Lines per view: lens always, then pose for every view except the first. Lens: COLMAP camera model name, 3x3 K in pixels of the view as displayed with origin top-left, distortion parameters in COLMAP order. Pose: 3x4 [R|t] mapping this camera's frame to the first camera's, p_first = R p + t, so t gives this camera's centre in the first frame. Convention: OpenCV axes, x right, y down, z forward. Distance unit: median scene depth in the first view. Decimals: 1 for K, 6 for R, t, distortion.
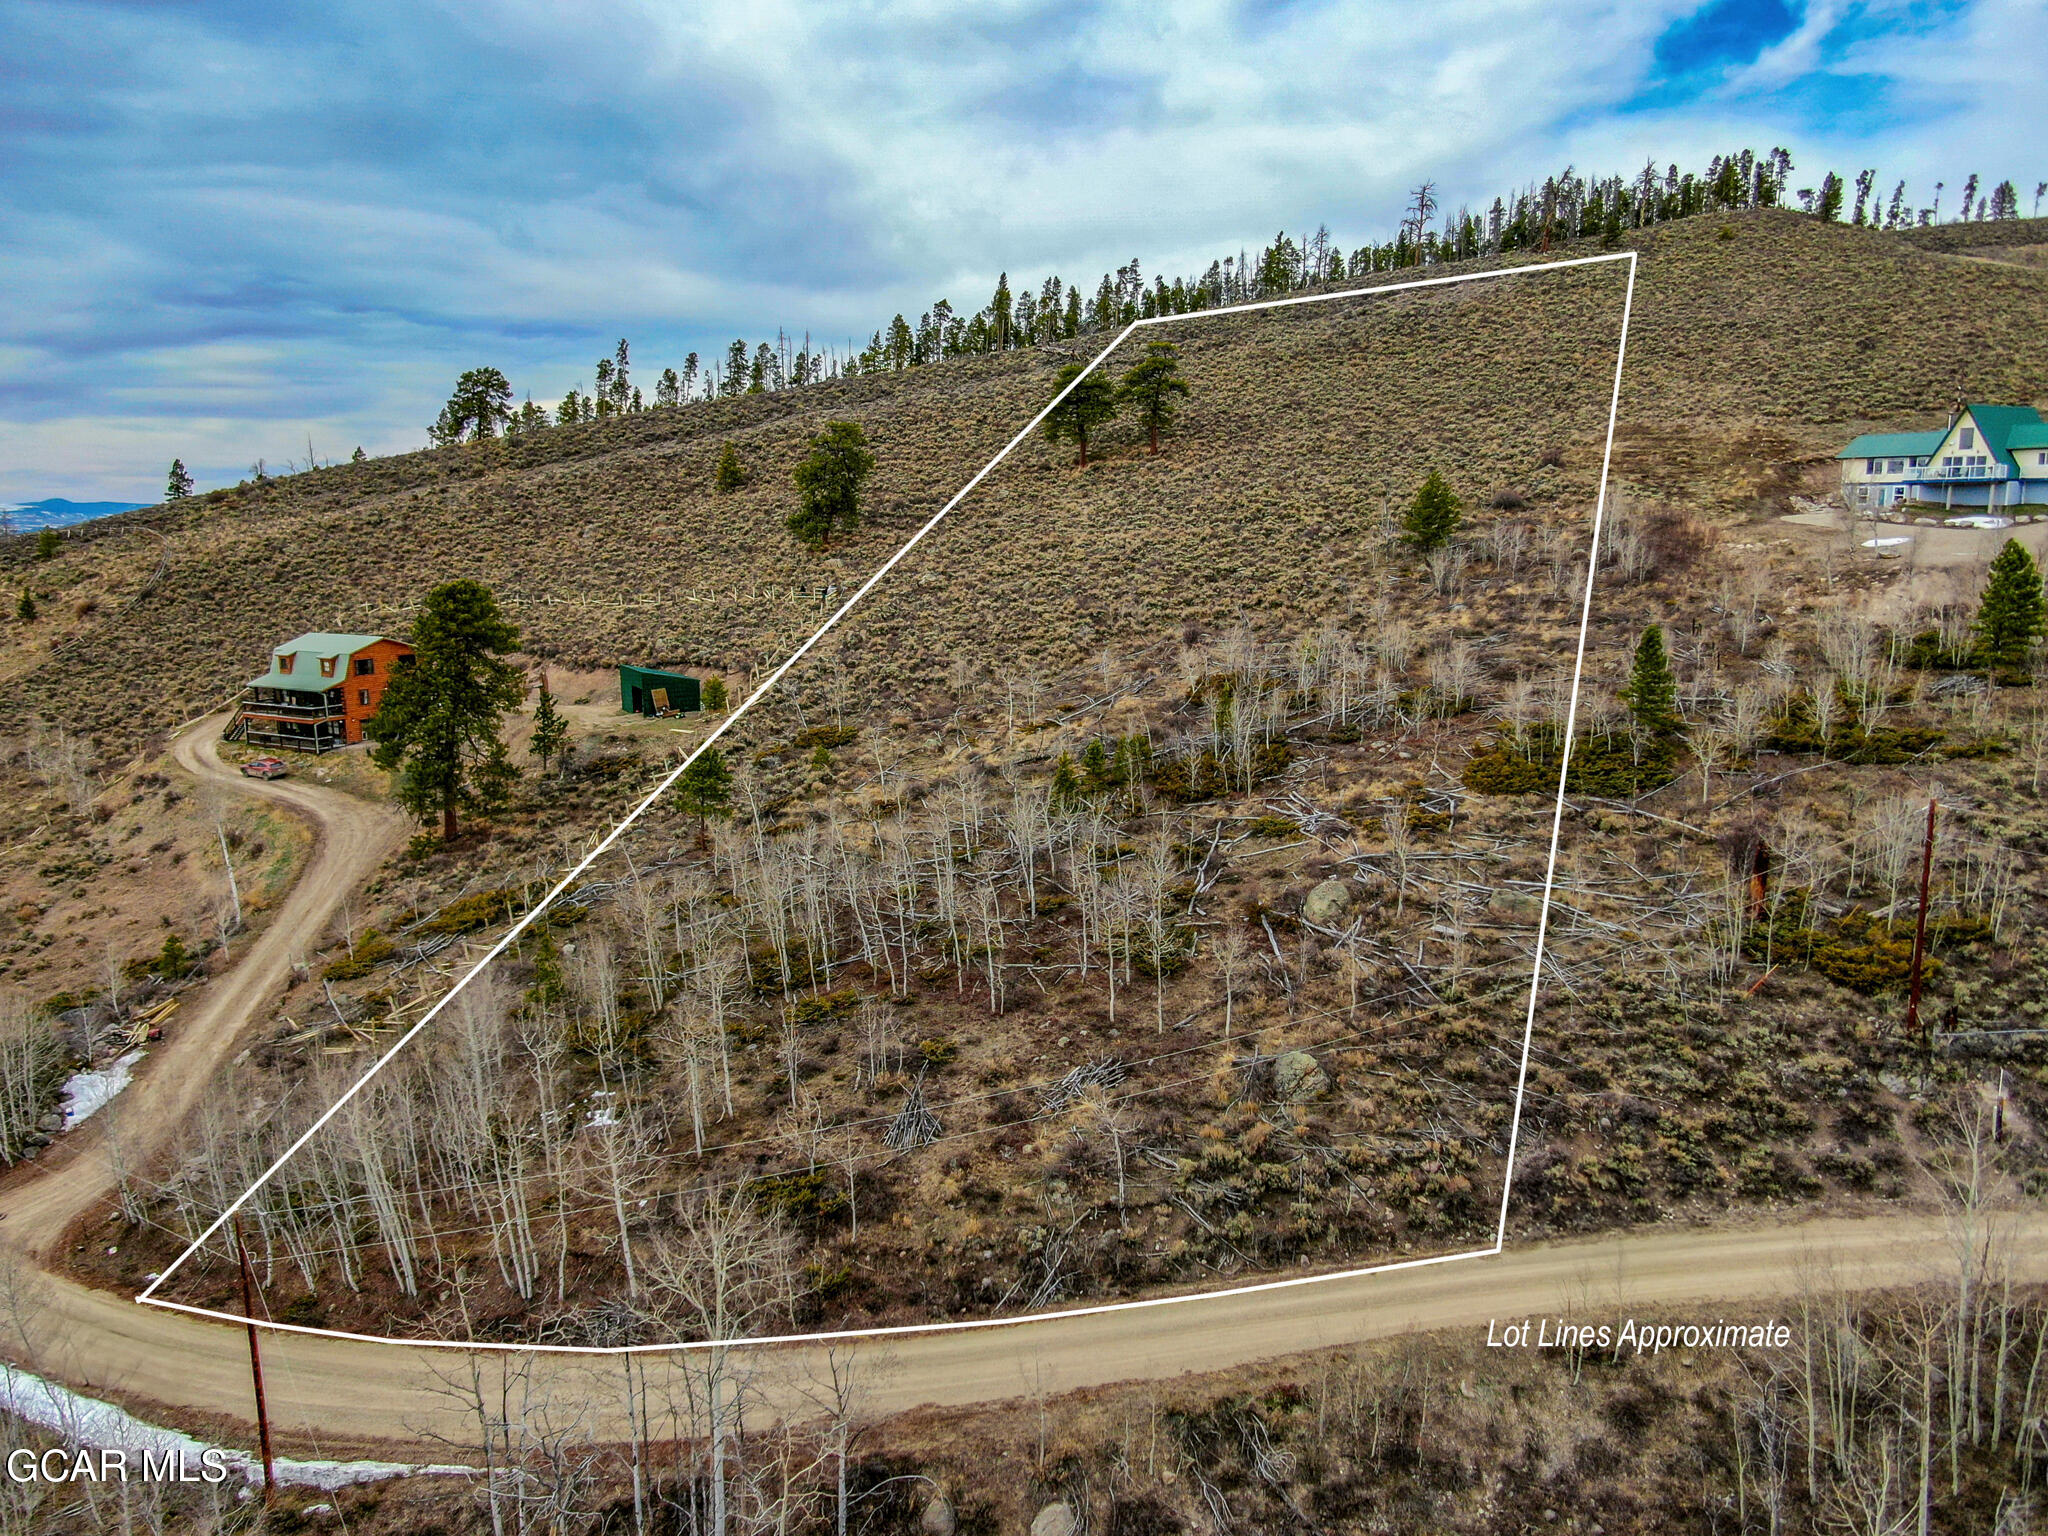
lens RADIAL K [[1480.5, 0, 1028.9], [0, 1480.5, 769.4], [0, 0, 1]] dist [-0.011966, 0.030149]
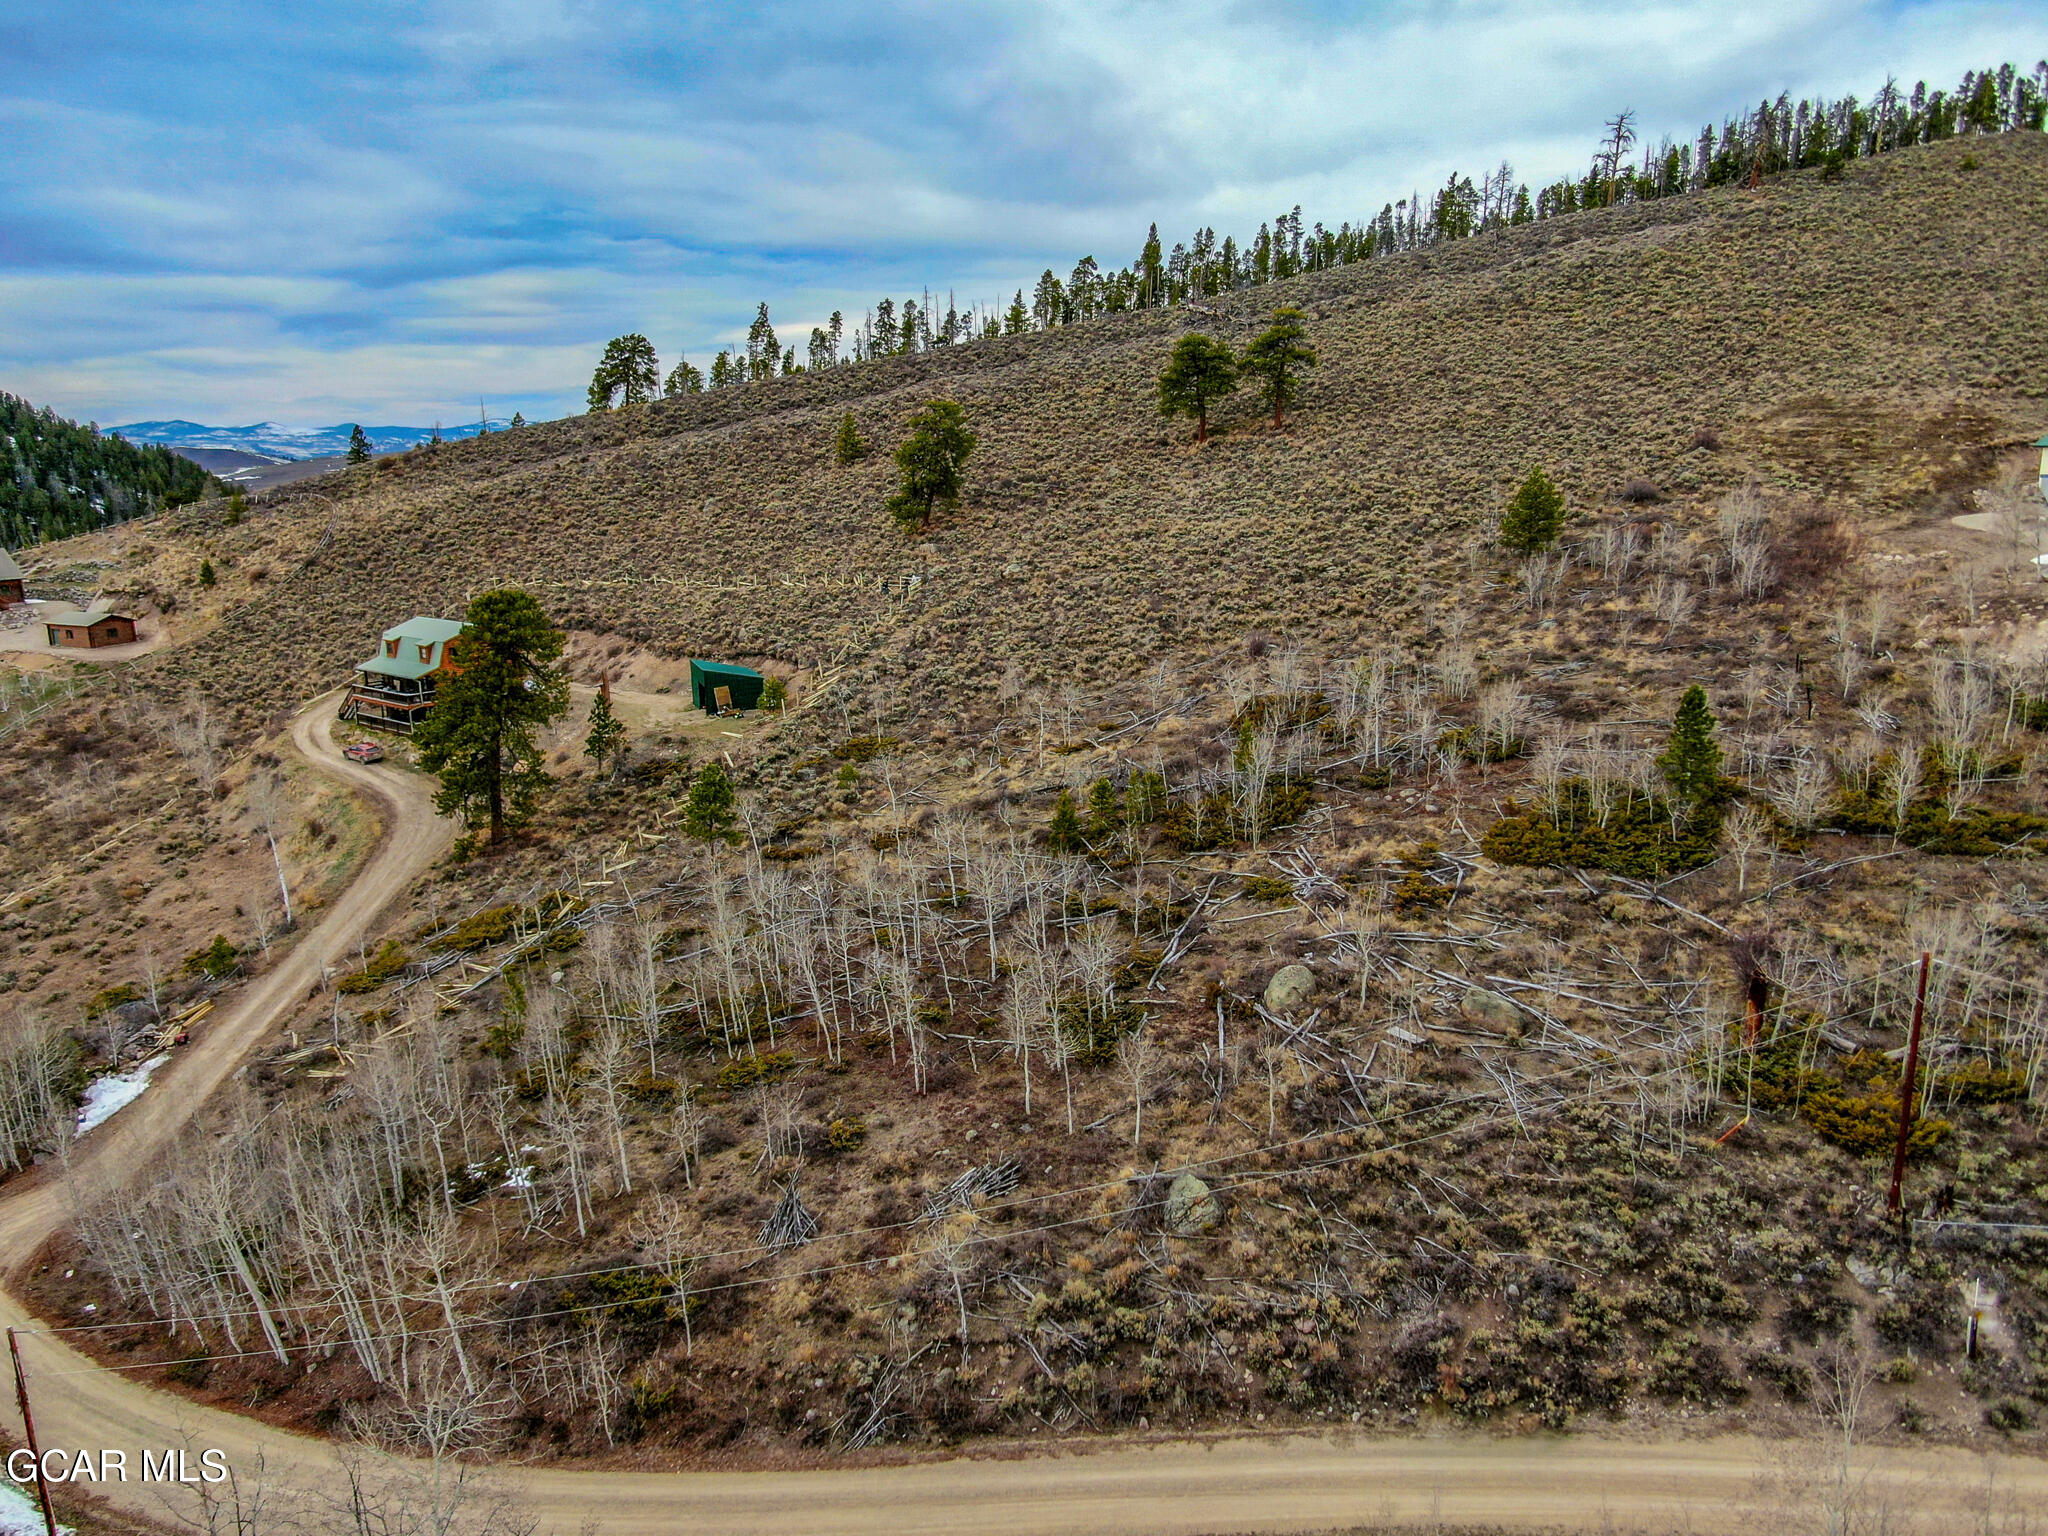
lens RADIAL K [[1480.5, 0, 1029.4], [0, 1480.5, 770.5], [0, 0, 1]] dist [-0.011966, 0.030149]
pose [[0.988243, 0.033334, -0.149213, 0.119493], [-0.025642, 0.998255, 0.053186, -0.063117], [0.150726, -0.048734, 0.987374, 0.043472]]
